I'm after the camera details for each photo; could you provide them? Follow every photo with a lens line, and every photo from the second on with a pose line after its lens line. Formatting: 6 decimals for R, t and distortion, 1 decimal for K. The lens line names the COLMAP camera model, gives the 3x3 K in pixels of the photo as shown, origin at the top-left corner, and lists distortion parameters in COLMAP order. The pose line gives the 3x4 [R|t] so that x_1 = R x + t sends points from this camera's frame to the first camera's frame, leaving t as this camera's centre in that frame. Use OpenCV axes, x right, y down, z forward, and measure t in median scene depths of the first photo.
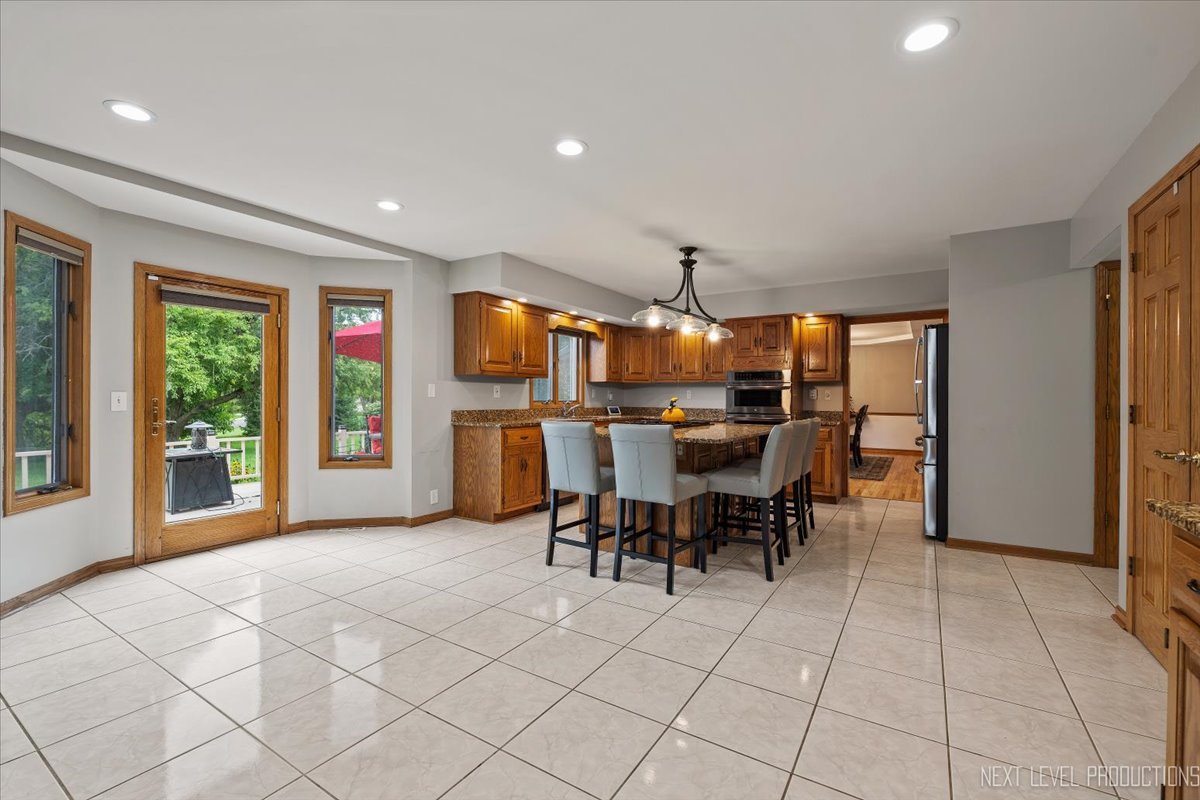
lens RADIAL K [[517.9, 0, 596.1], [0, 517.9, 400.1], [0, 0, 1]] dist [-0.002136, -0.000031]
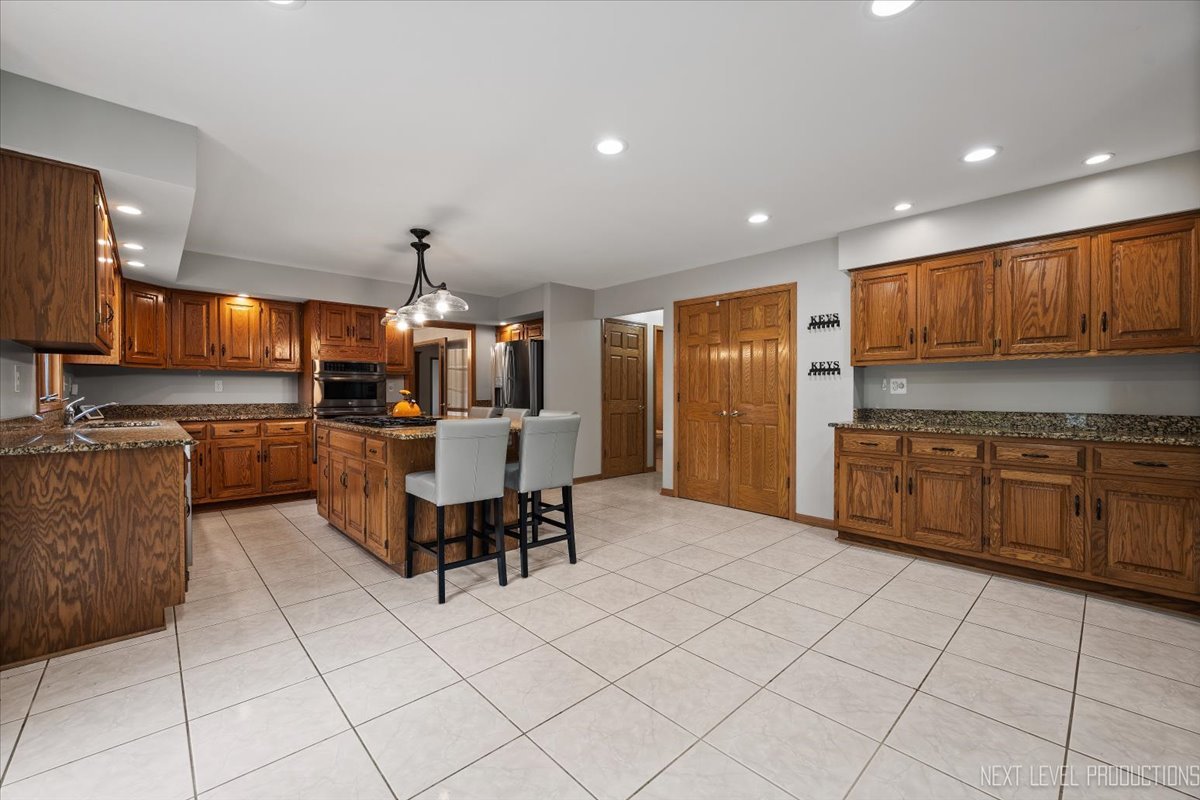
lens RADIAL K [[485.0, 0, 597.6], [0, 485.0, 393.0], [0, 0, 1]] dist [0.002298, 0.000174]
pose [[0.249995, -0.008402, 0.968211, -0.655762], [0.007086, 0.999951, 0.006848, -0.003051], [-0.968221, 0.005149, 0.250043, 0.515622]]
